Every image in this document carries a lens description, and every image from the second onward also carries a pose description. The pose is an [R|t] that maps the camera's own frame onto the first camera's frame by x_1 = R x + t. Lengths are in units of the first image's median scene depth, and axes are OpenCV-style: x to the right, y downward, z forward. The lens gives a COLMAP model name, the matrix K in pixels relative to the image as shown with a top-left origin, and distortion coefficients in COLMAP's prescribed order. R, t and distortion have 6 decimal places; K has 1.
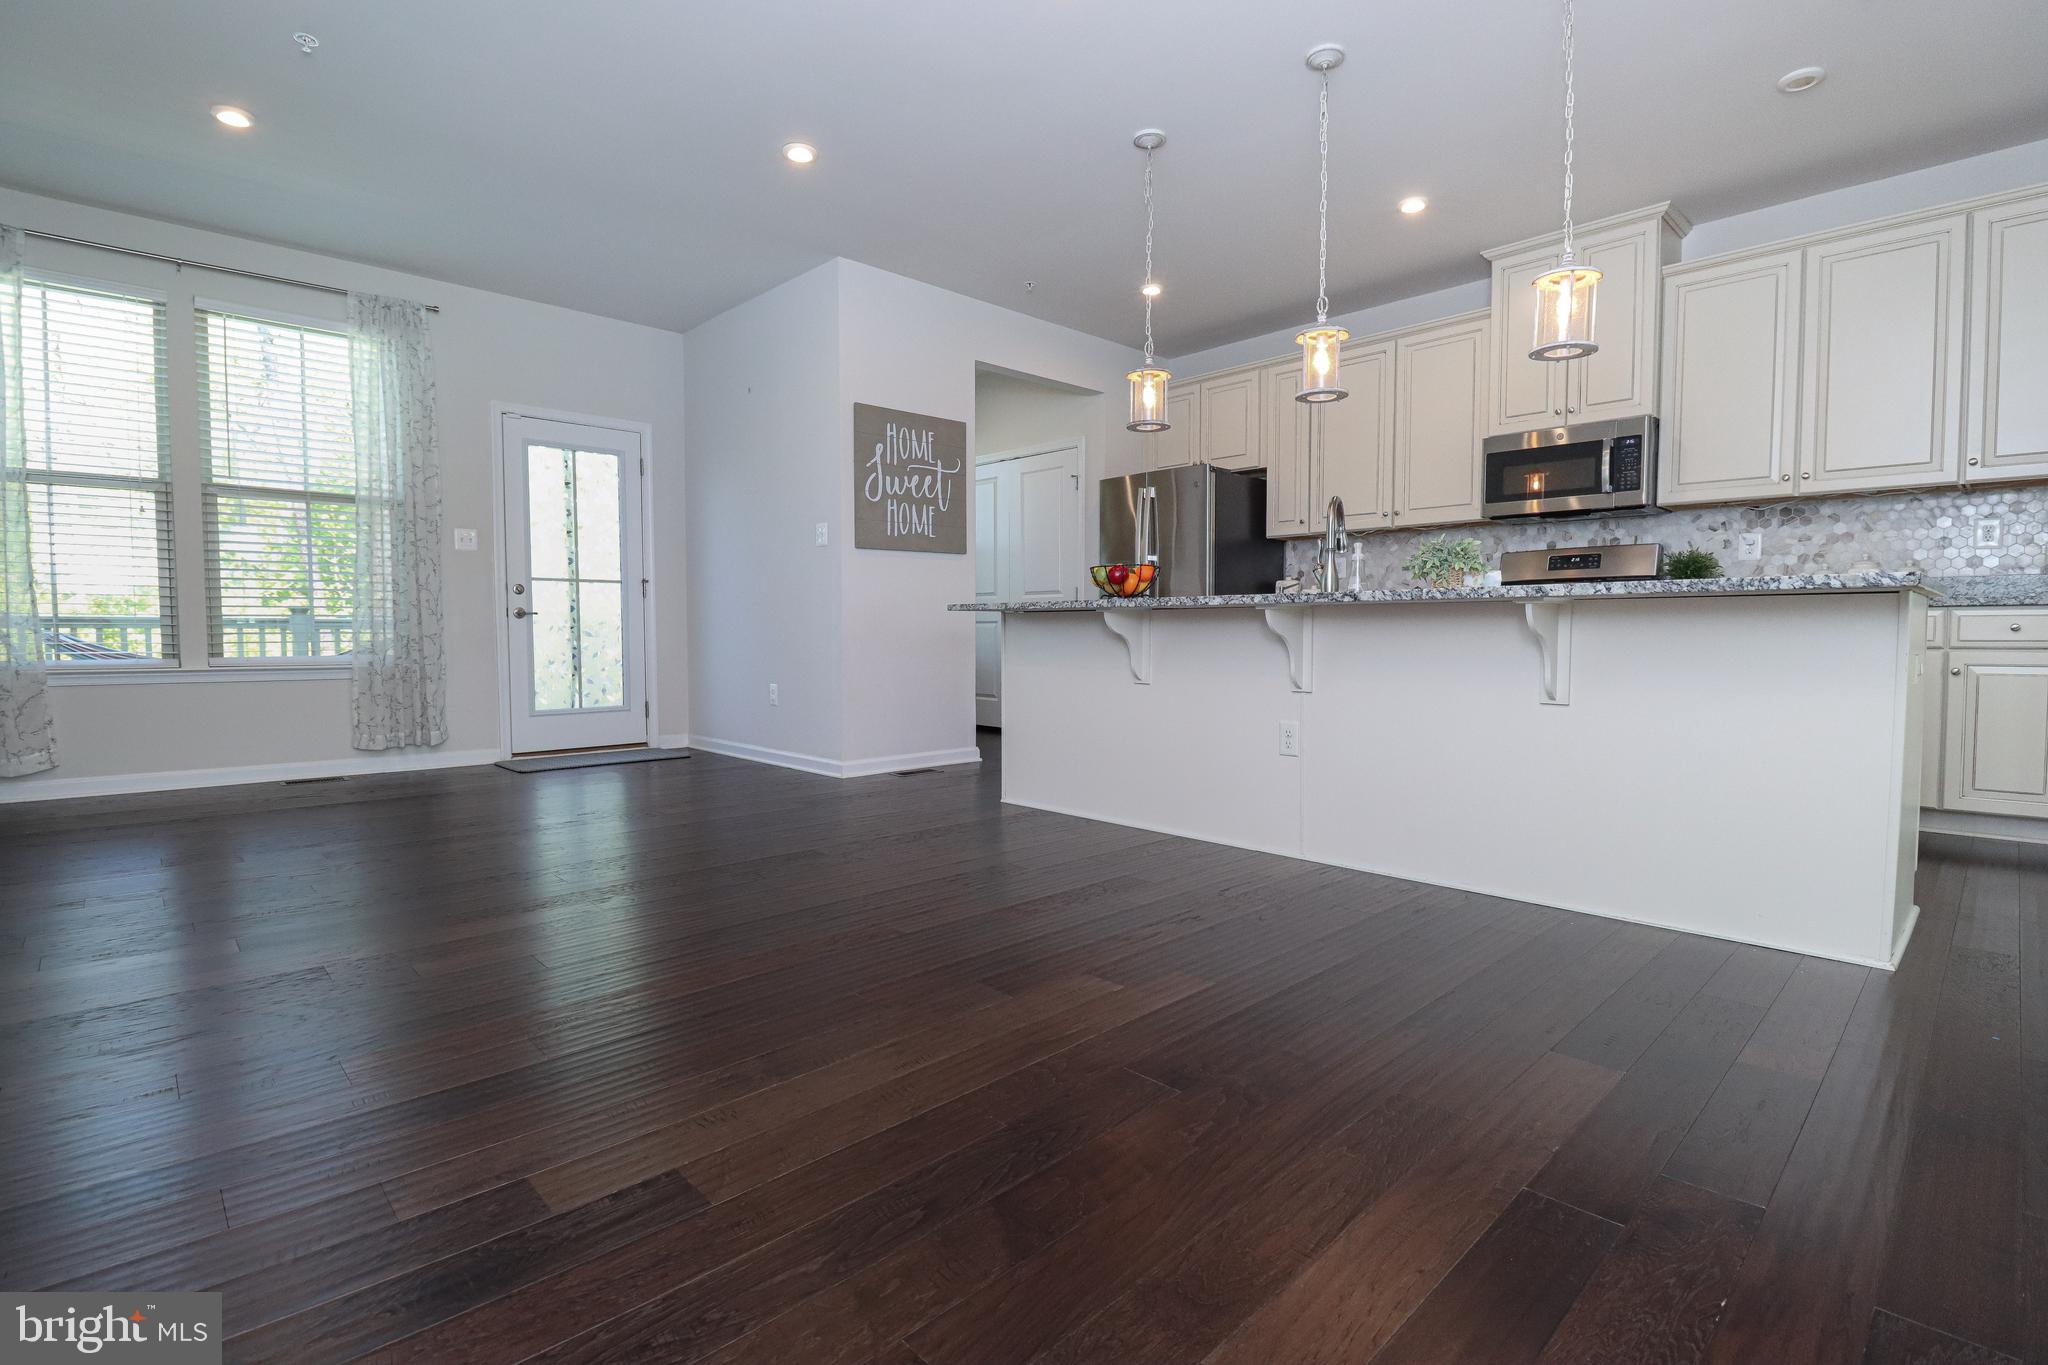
lens RADIAL K [[954.4, 0, 1035.4], [0, 954.4, 683.0], [0, 0, 1]] dist [-0.001041, -0.007887]
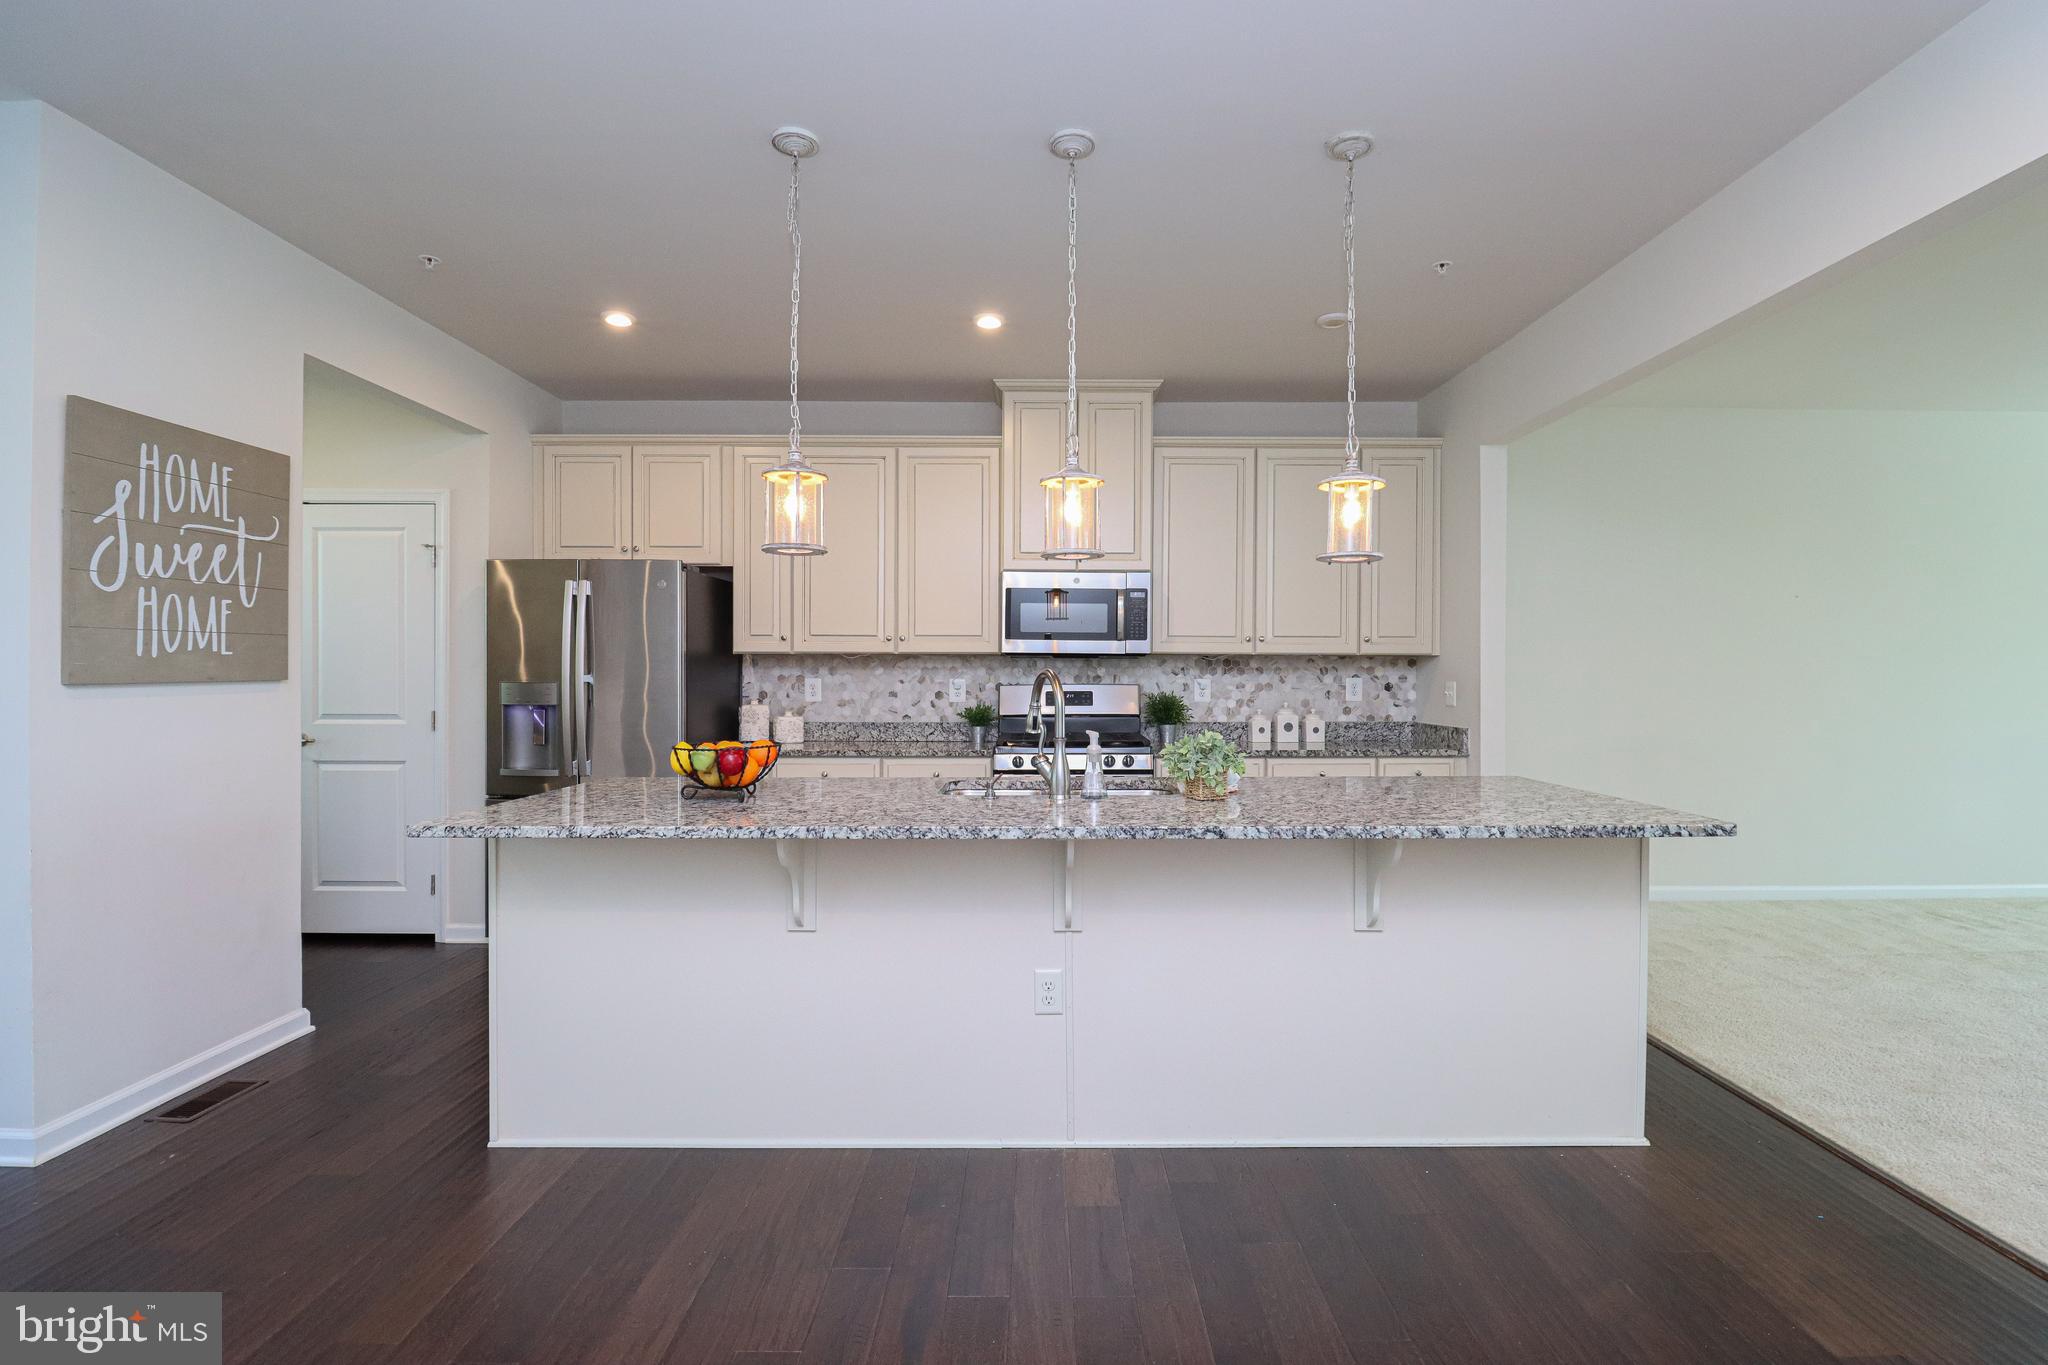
lens RADIAL K [[954.4, 0, 1035.1], [0, 954.4, 680.3], [0, 0, 1]] dist [-0.001041, -0.007887]
pose [[0.691756, -0.001891, 0.722129, -0.191116], [0.037784, 0.998722, -0.033580, -0.107669], [-0.721142, 0.050514, 0.690943, 0.300581]]
